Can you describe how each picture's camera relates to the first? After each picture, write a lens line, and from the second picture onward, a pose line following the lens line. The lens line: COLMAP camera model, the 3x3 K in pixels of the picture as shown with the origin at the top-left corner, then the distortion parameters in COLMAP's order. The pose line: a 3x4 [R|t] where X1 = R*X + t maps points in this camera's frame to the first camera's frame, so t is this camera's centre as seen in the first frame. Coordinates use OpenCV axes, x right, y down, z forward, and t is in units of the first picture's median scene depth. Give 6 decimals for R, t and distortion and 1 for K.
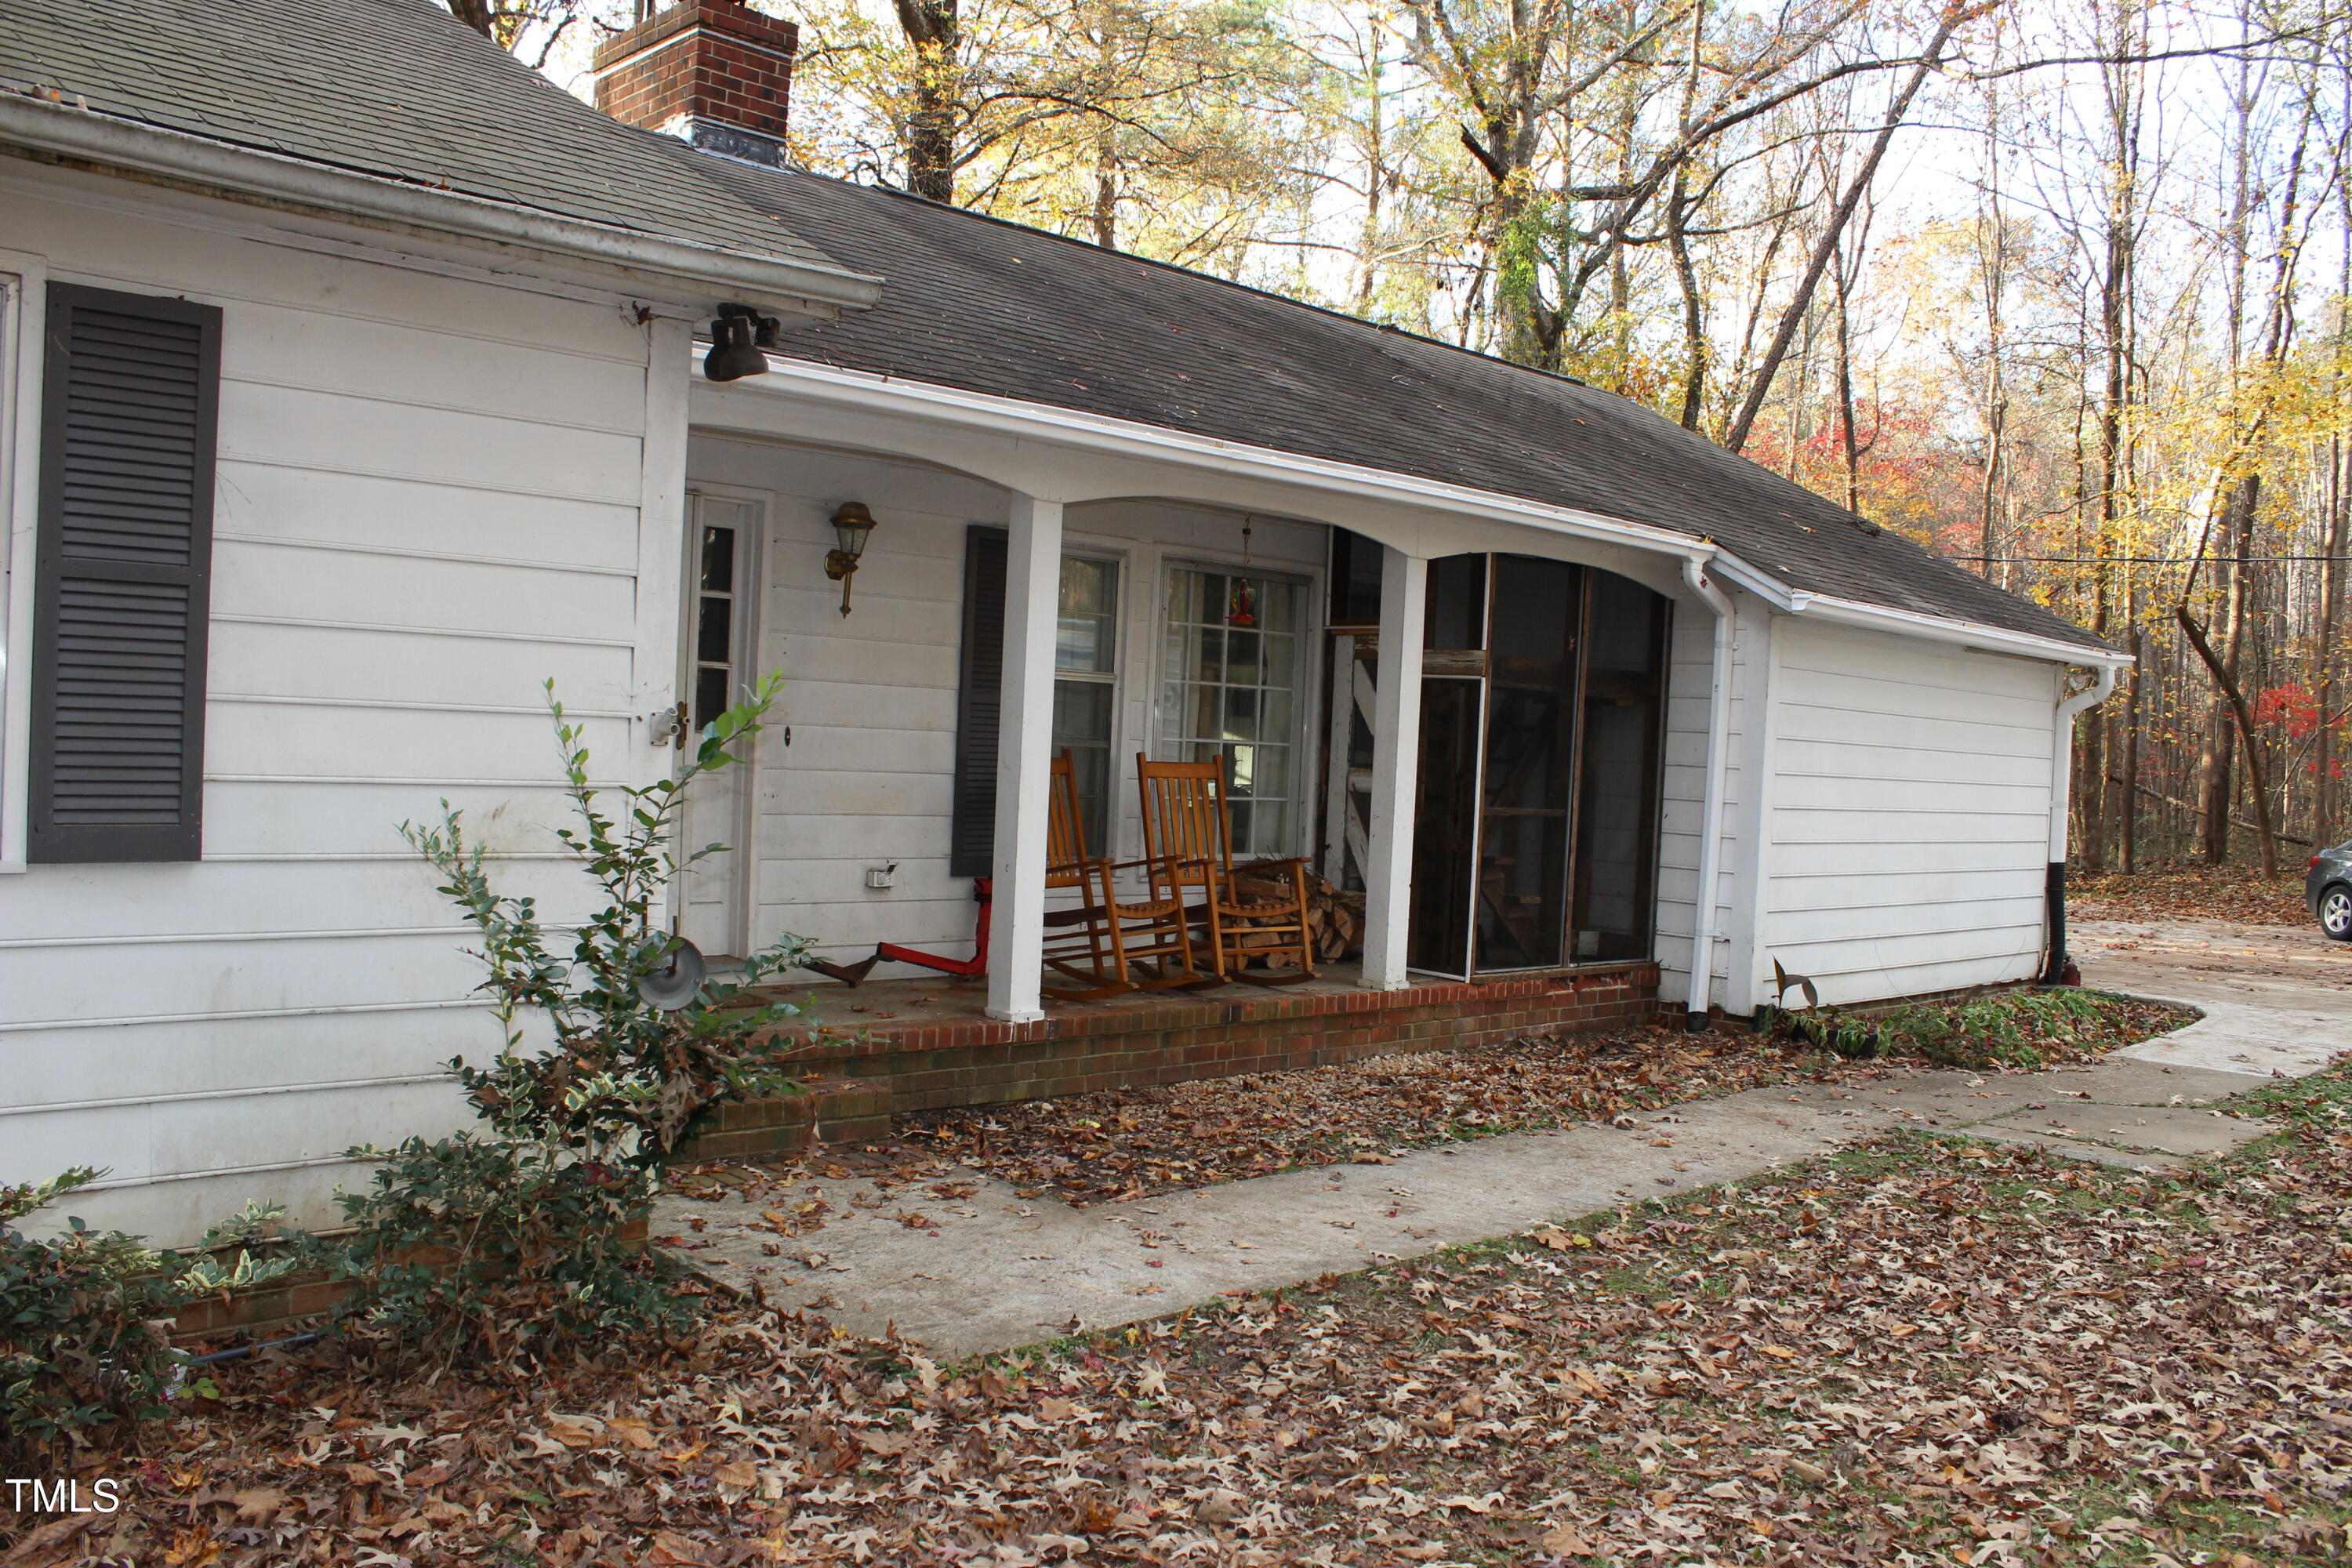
lens RADIAL K [[1961.2, 0, 1171.2], [0, 1961.2, 782.7], [0, 0, 1]] dist [-0.122639, 0.046395]
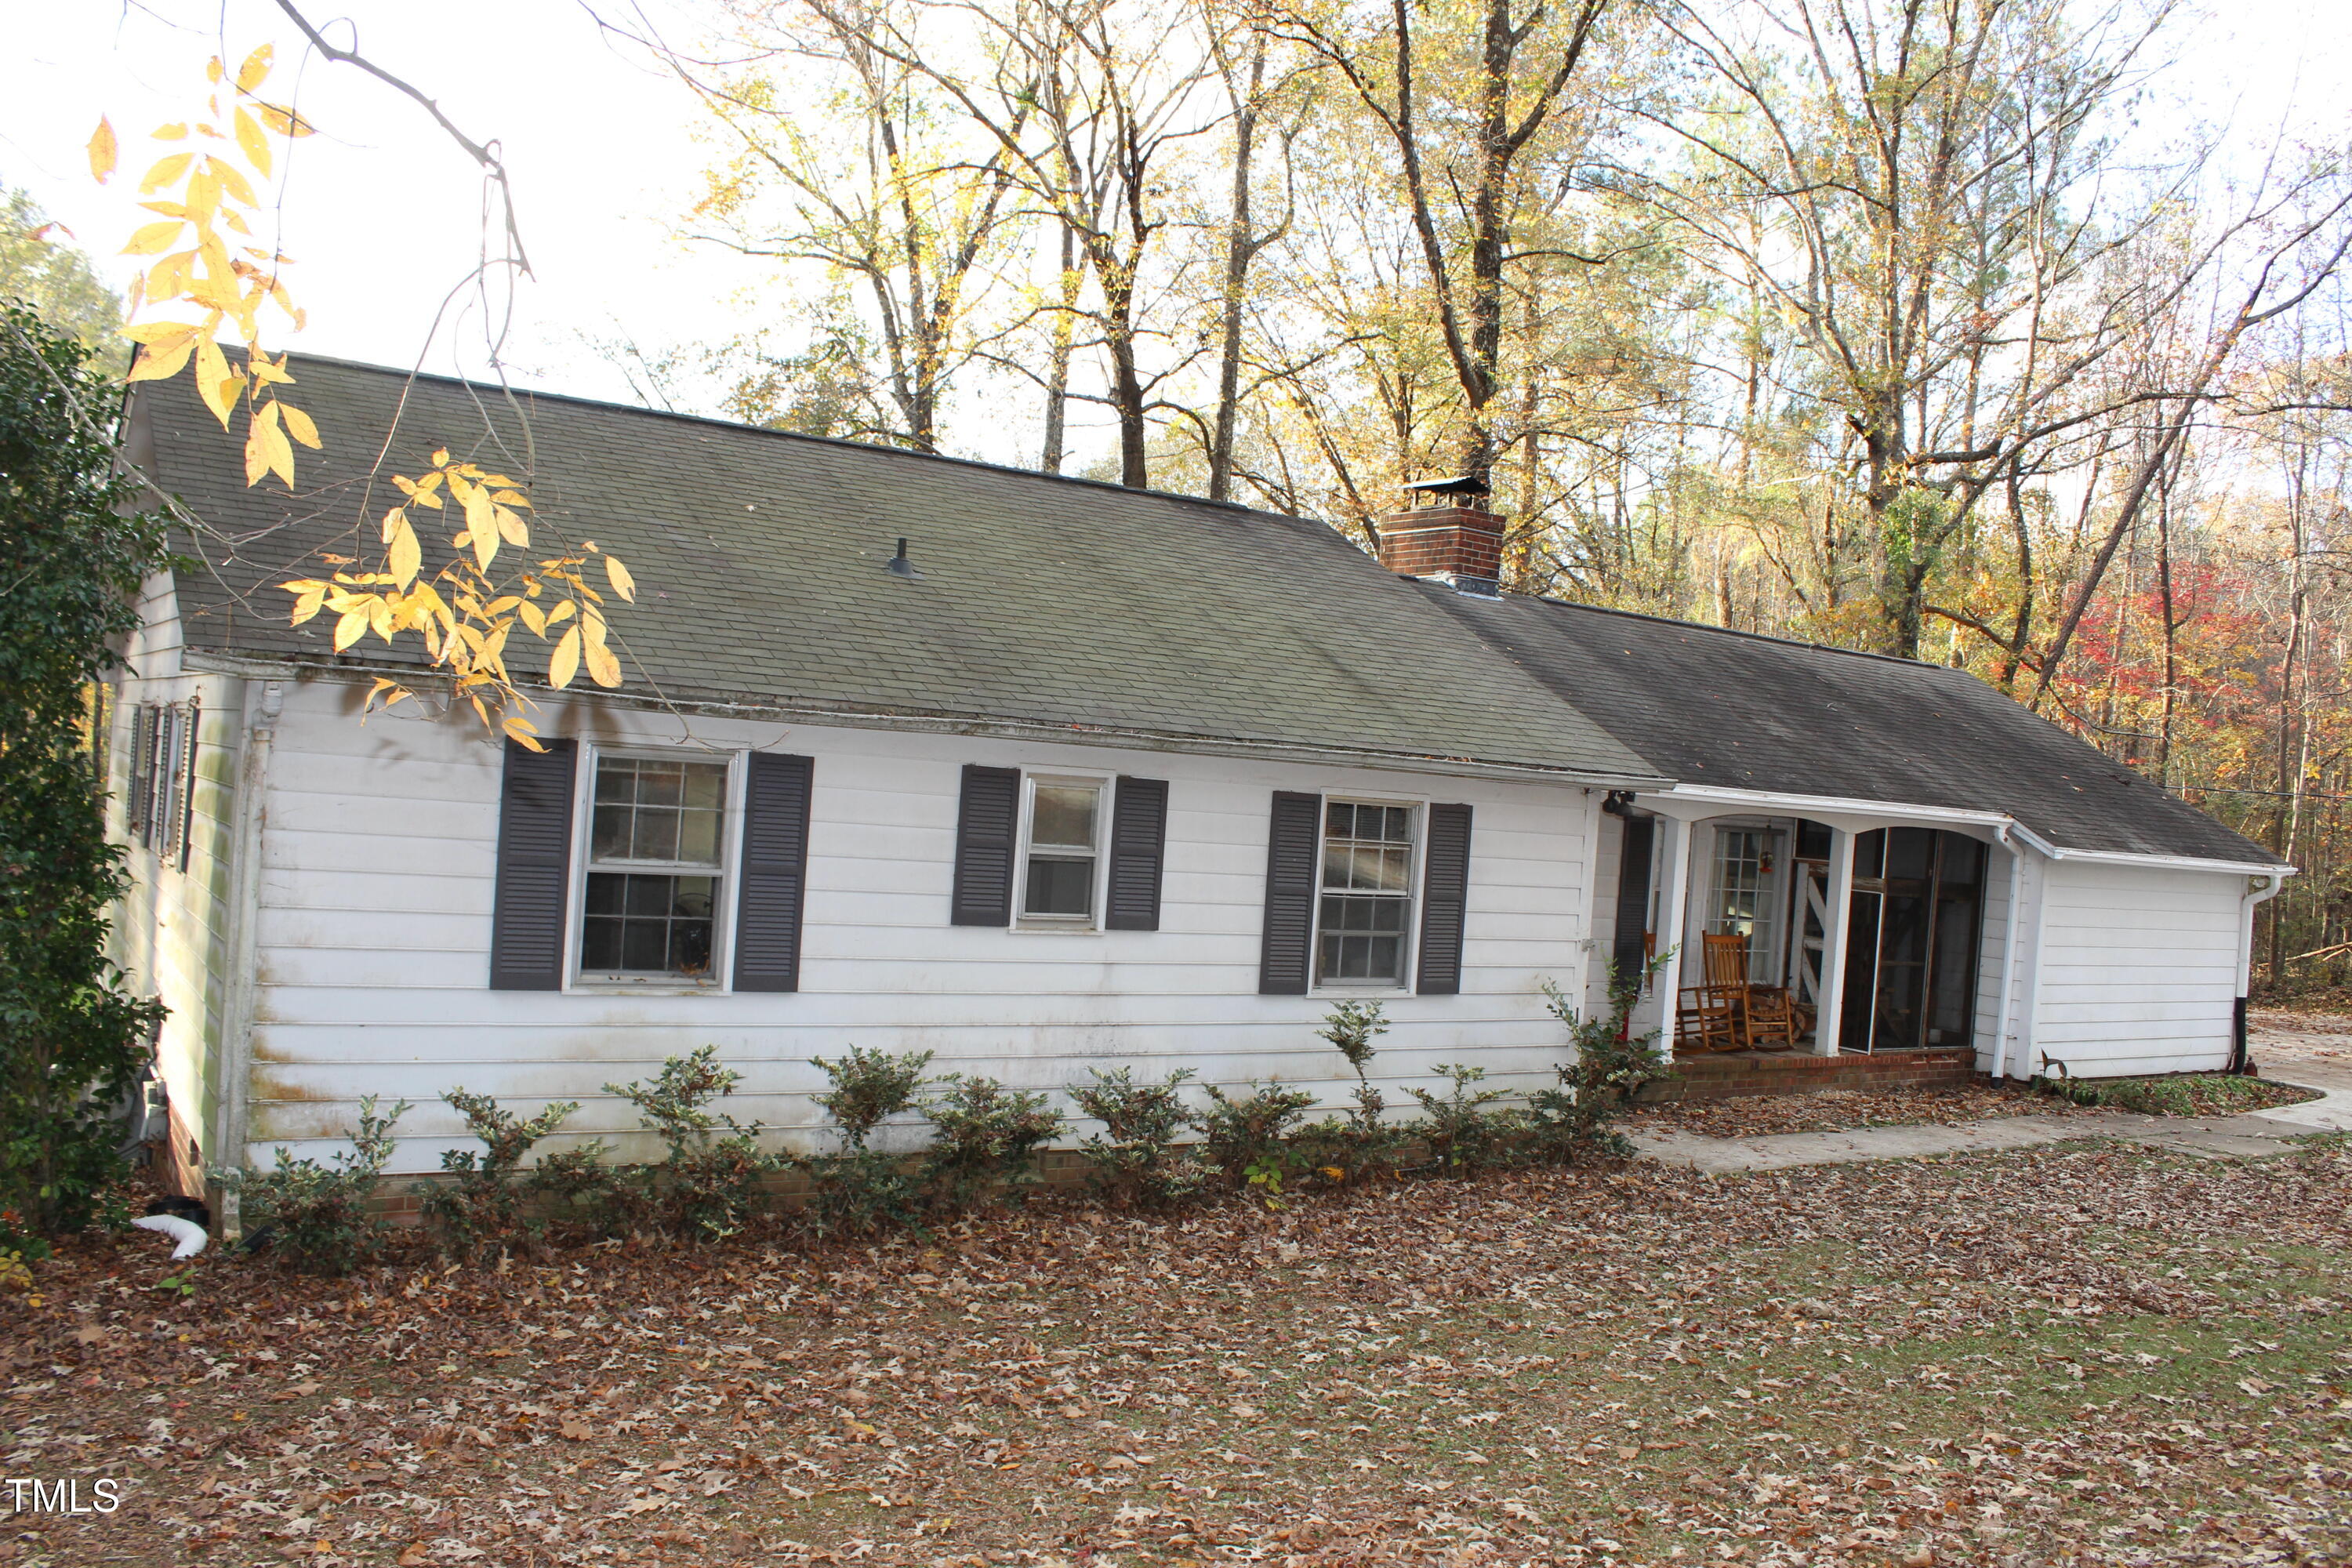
lens RADIAL K [[1961.2, 0, 1175.5], [0, 1961.2, 780.7], [0, 0, 1]] dist [-0.122639, 0.046395]
pose [[0.986365, 0.025601, -0.162572, -0.201277], [-0.031182, 0.999006, -0.031867, -0.077234], [0.161594, 0.036502, 0.986182, -0.896872]]
